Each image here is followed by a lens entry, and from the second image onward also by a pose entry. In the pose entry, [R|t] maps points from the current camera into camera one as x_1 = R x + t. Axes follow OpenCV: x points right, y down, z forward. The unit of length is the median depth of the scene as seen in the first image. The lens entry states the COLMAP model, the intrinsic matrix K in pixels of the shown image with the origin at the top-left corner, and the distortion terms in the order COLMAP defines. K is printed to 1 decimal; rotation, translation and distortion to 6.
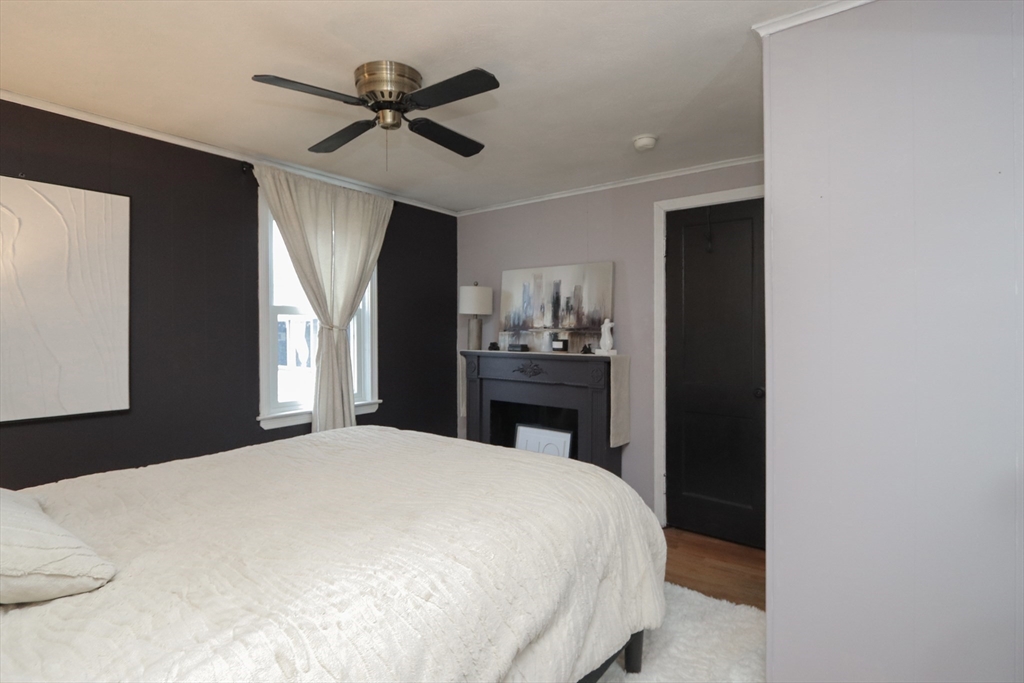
lens RADIAL K [[489.2, 0, 496.7], [0, 489.2, 338.1], [0, 0, 1]] dist [-0.019726, 0.000009]
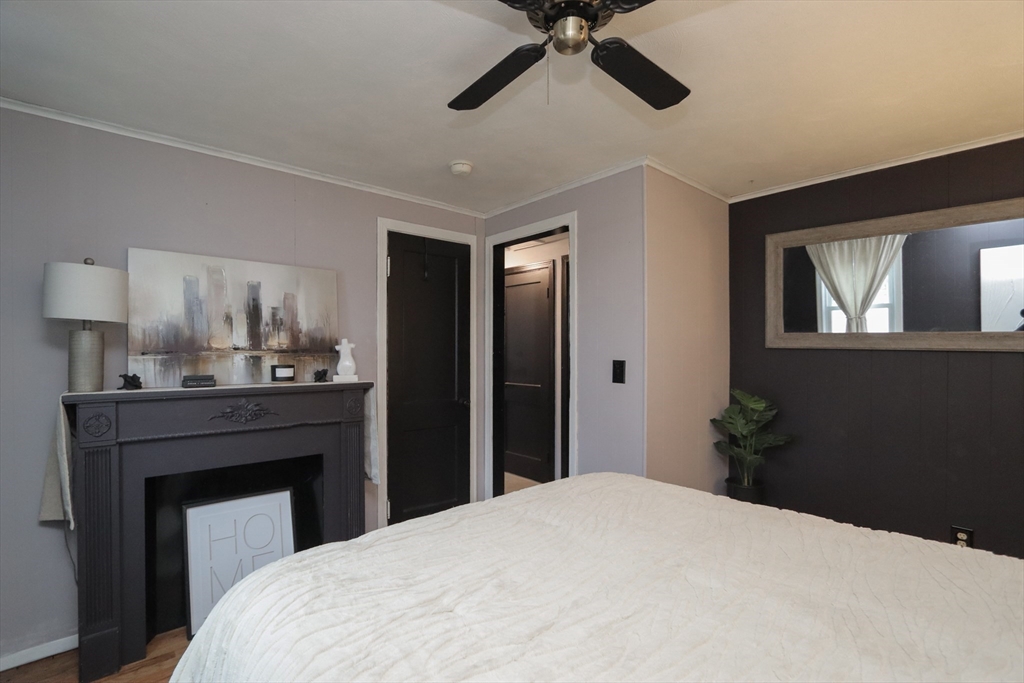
lens RADIAL K [[480.2, 0, 510.3], [0, 480.2, 356.8], [0, 0, 1]] dist [-0.015505, 0.001855]
pose [[0.187692, -0.005800, 0.982211, -0.487055], [0.024125, 0.999708, 0.001294, -0.002103], [-0.981932, 0.023454, 0.187777, 0.519747]]
